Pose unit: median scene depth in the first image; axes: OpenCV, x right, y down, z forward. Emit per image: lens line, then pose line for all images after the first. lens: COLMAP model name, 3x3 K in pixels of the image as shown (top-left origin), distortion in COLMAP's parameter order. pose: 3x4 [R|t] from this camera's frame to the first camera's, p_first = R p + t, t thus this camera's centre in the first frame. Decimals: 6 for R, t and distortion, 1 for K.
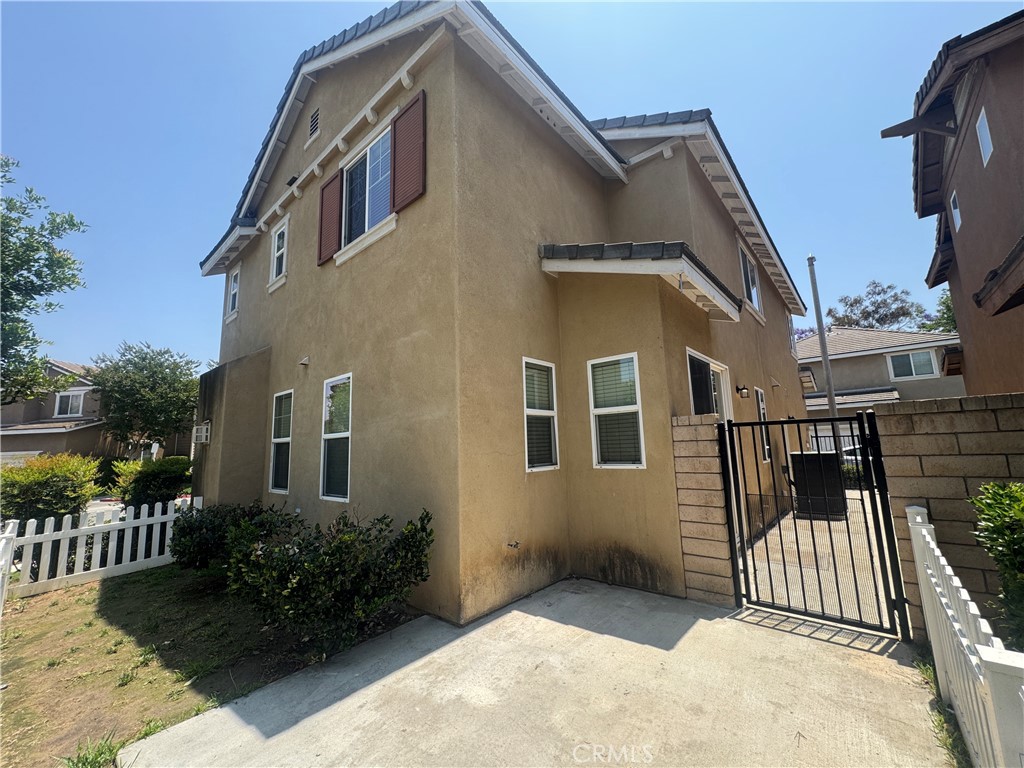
lens RADIAL K [[409.5, 0, 505.8], [0, 409.5, 382.0], [0, 0, 1]] dist [-0.001511, 0.000216]
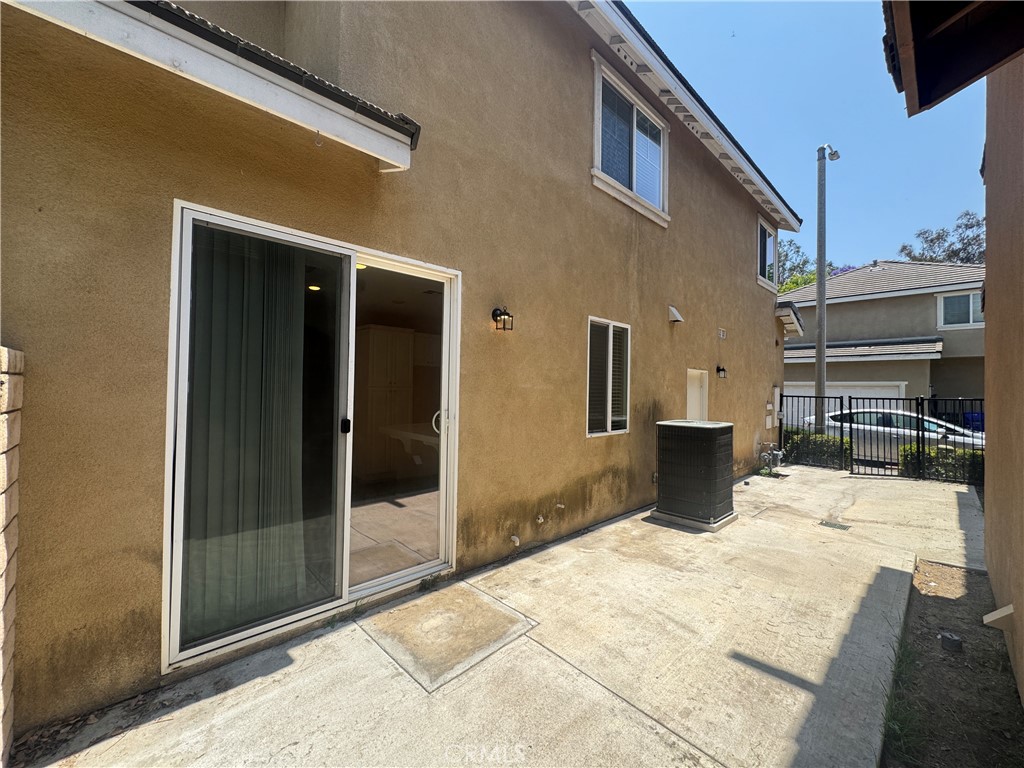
lens RADIAL K [[409.5, 0, 512.7], [0, 409.5, 384.8], [0, 0, 1]] dist [-0.001511, 0.000216]
pose [[0.995024, 0.037968, -0.092116, 0.202831], [-0.024452, 0.989326, 0.143654, 0.009878], [0.096588, -0.140686, 0.985332, 0.131744]]
